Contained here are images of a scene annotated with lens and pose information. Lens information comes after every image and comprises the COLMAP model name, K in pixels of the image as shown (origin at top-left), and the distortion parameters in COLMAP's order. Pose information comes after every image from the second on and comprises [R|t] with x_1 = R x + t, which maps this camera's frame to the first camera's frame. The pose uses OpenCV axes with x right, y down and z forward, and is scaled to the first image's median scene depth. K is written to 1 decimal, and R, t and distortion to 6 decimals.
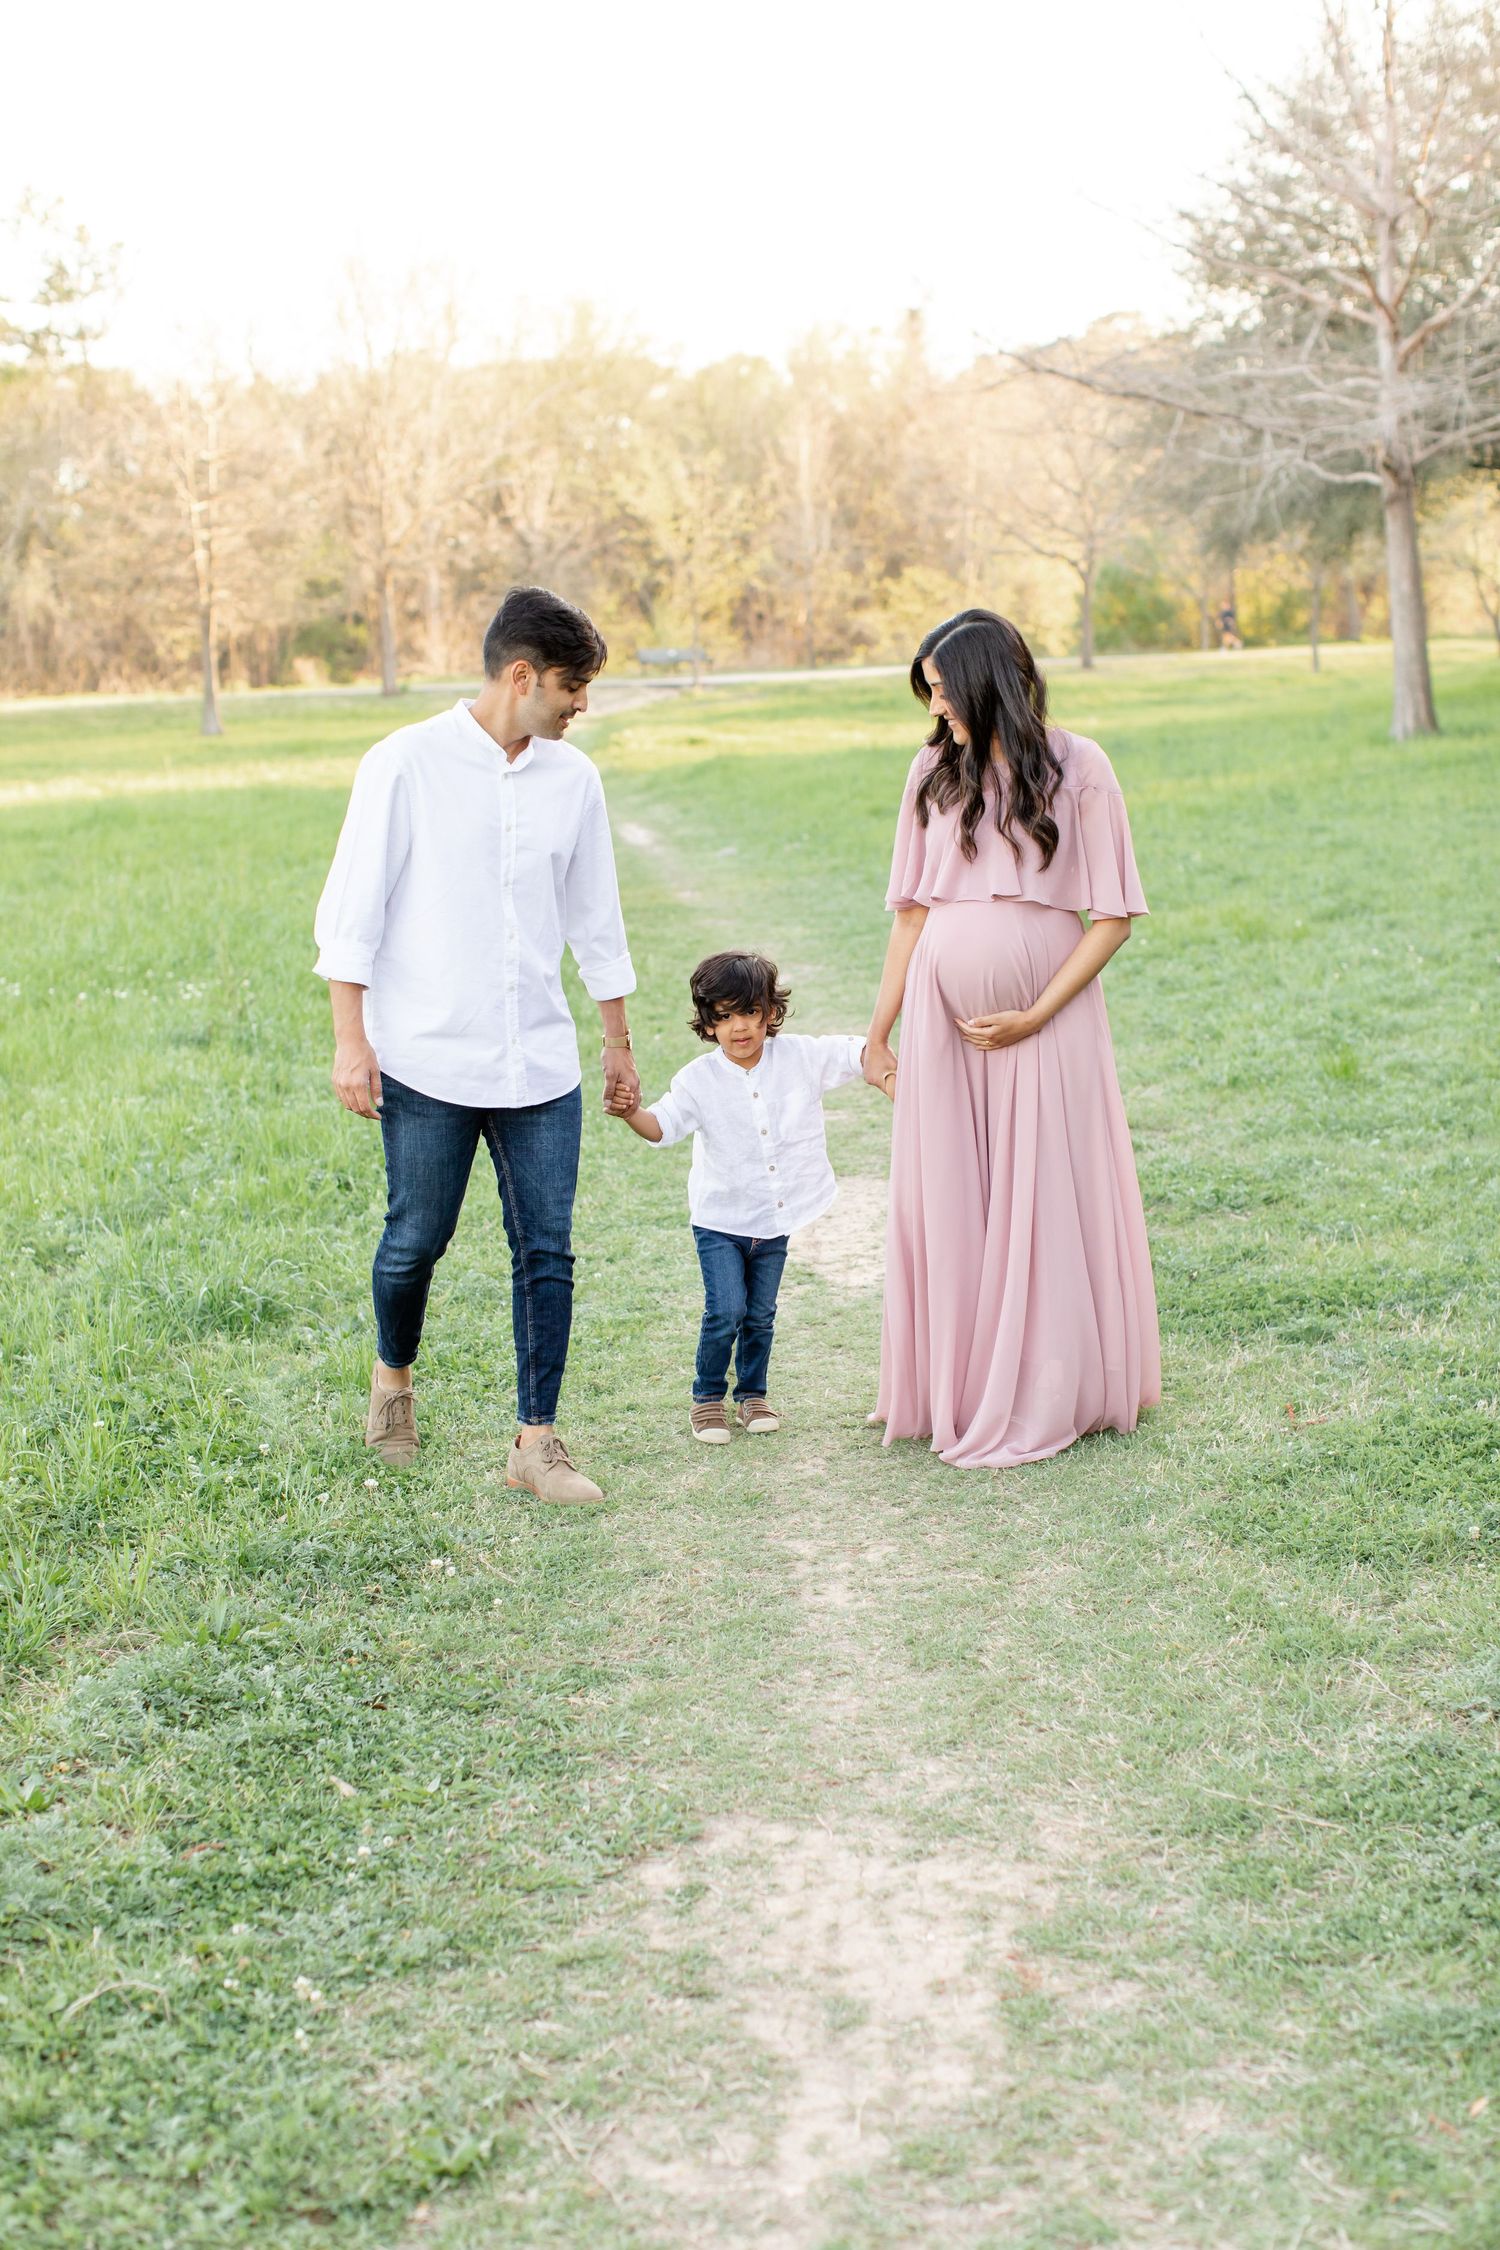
lens RADIAL K [[3250.9, 0, 740.2], [0, 3250.9, 1118.7], [0, 0, 1]] dist [0.046414, -0.081704]
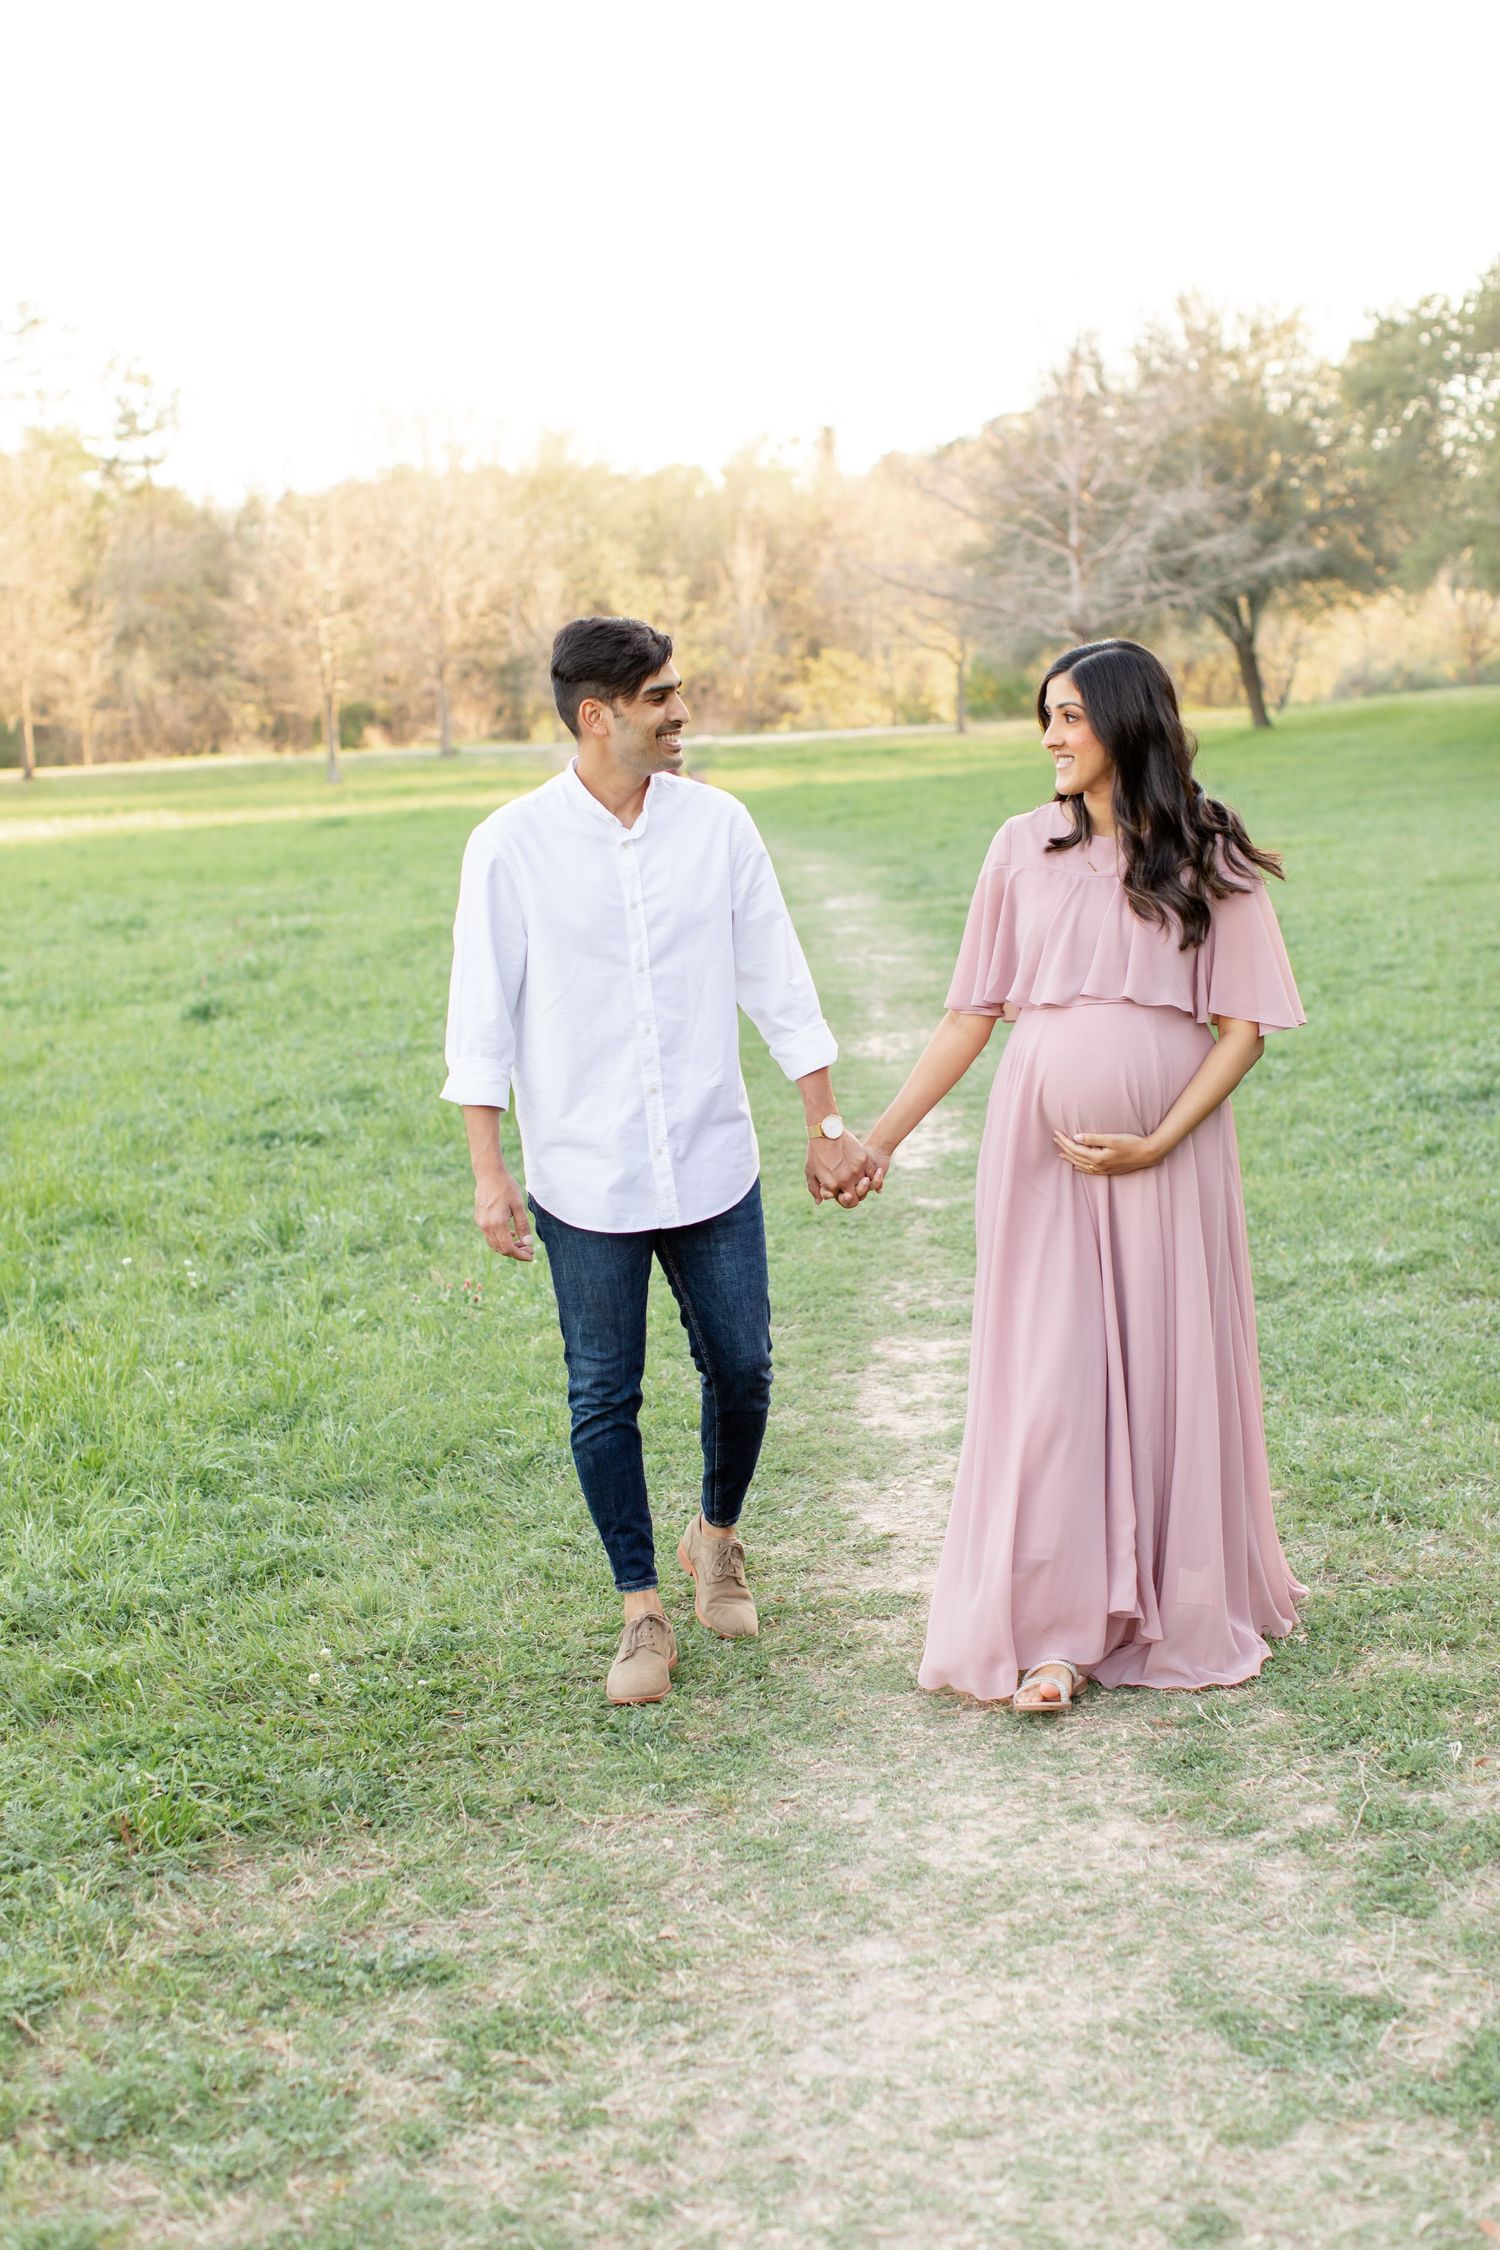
lens RADIAL K [[3250.9, 0, 740.2], [0, 3250.9, 1118.7], [0, 0, 1]] dist [0.046414, -0.081704]
pose [[0.999684, -0.007844, 0.023869, -0.013148], [0.008285, 0.999796, -0.018427, 0.034660], [-0.023719, 0.018619, 0.999545, -0.260111]]
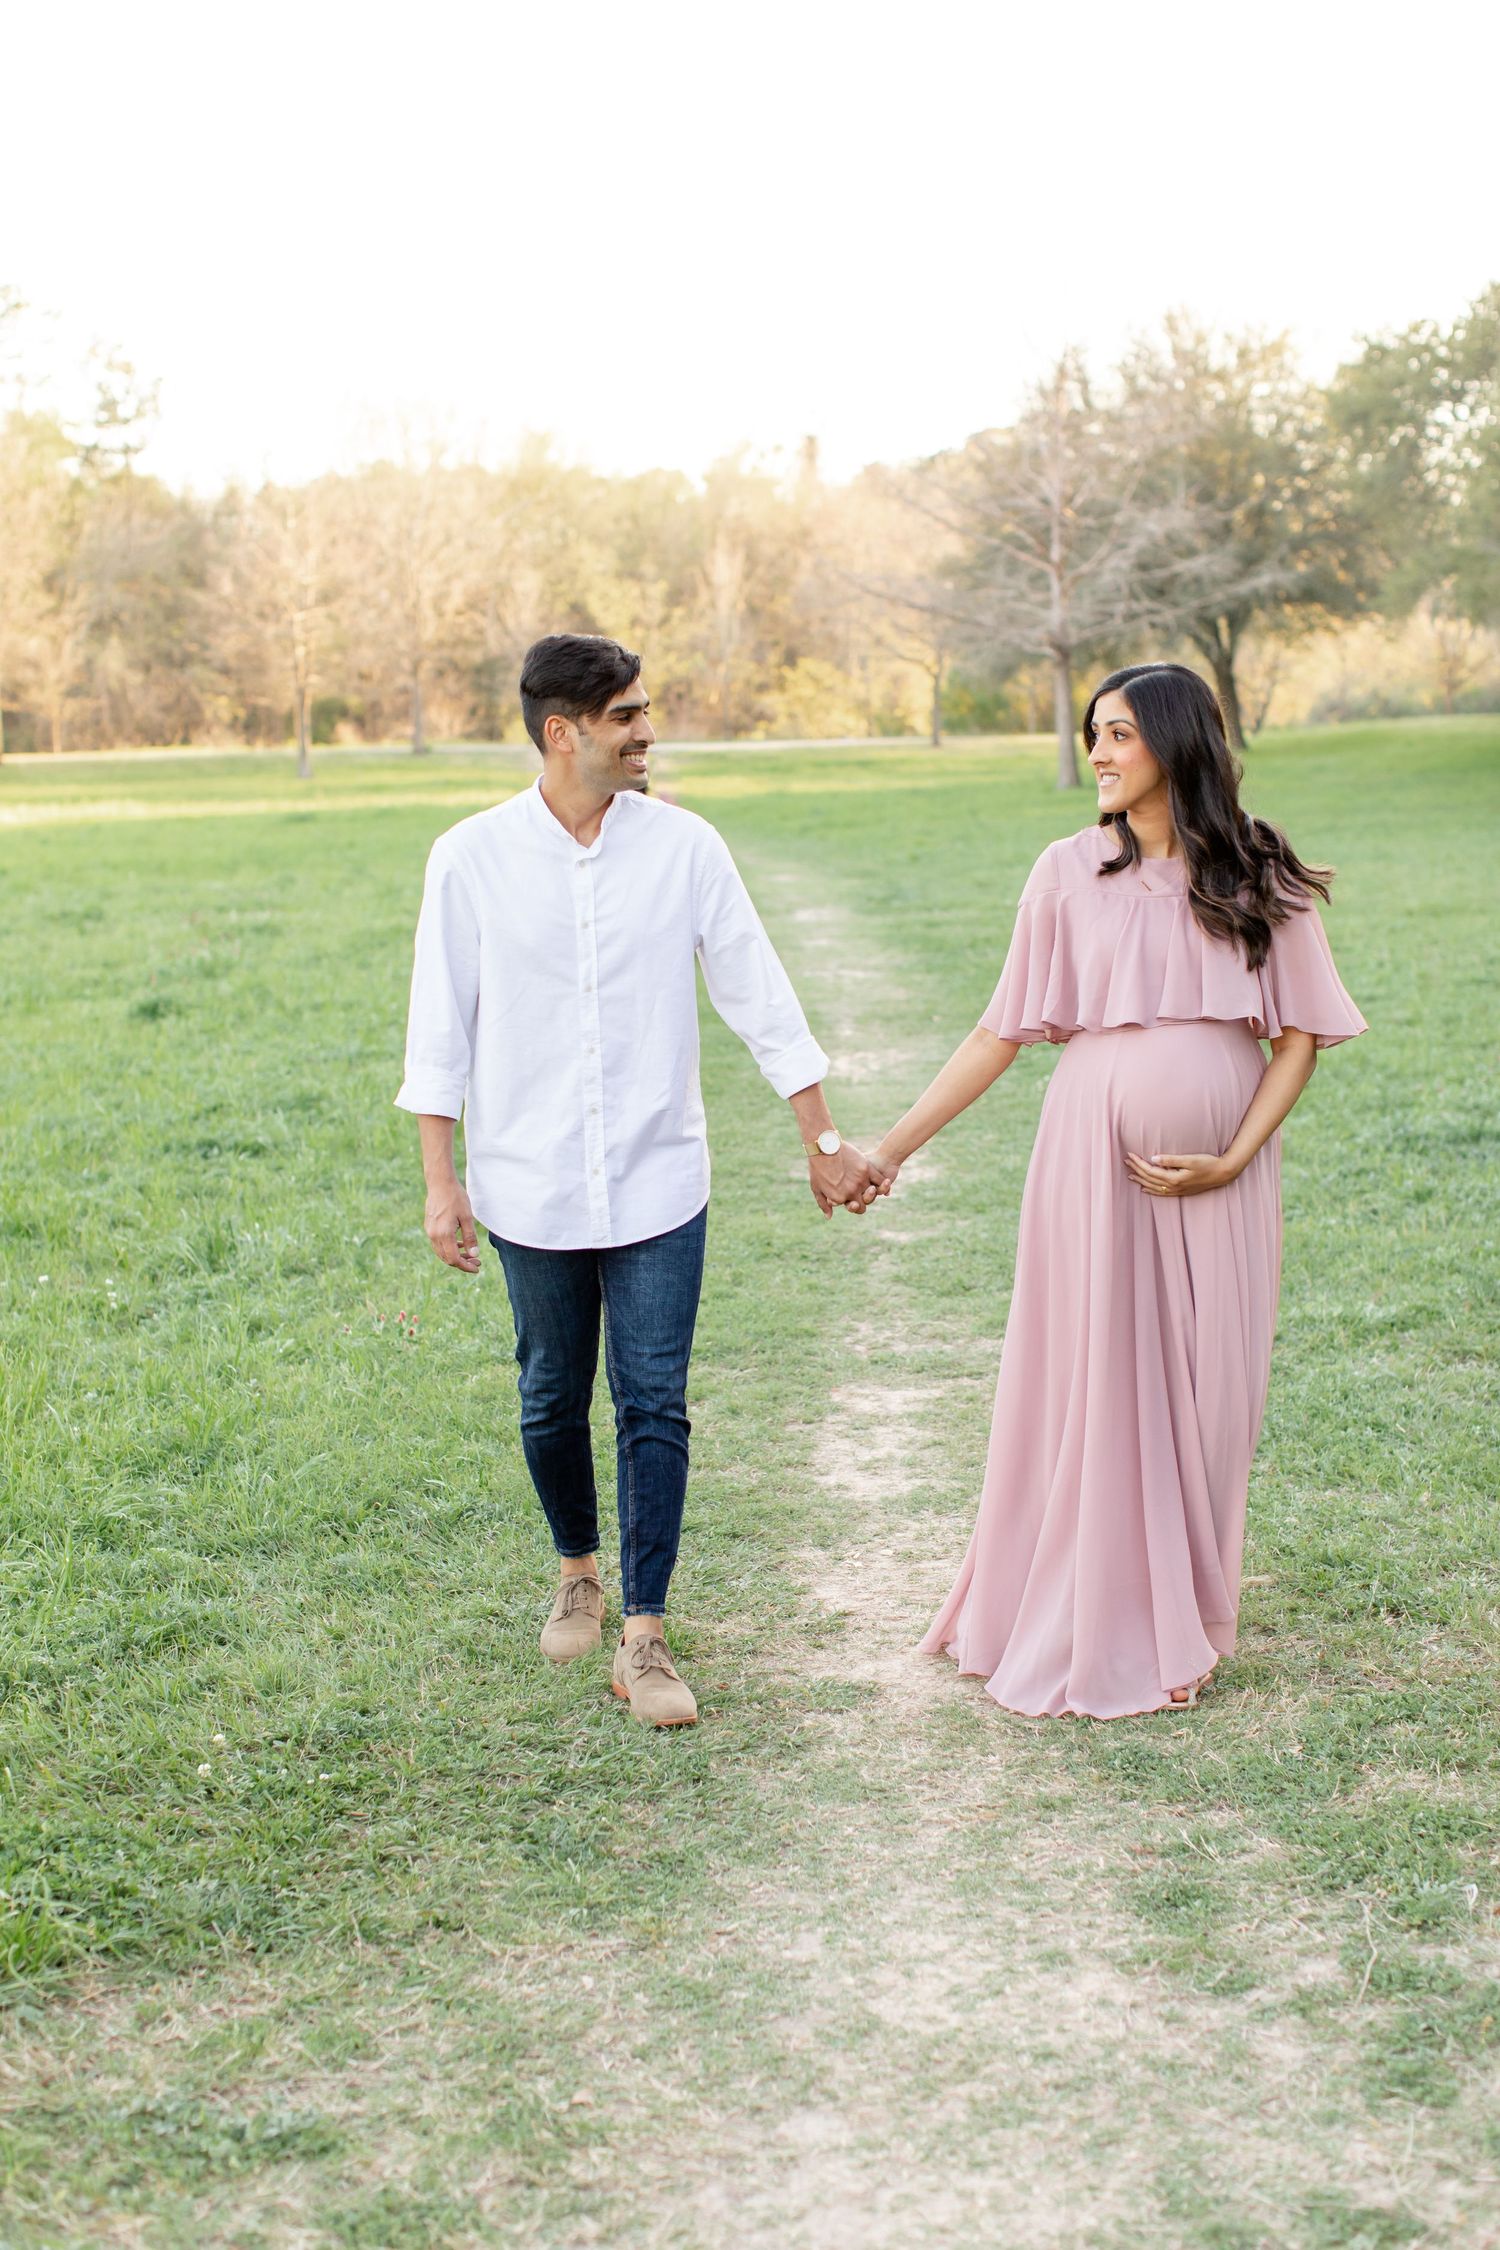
lens RADIAL K [[3250.9, 0, 740.2], [0, 3250.9, 1118.7], [0, 0, 1]] dist [0.046414, -0.081704]
pose [[0.999177, 0.020553, 0.034973, -0.012907], [-0.019837, 0.999589, -0.020714, 0.034054], [-0.035384, 0.020003, 0.999174, -0.255427]]
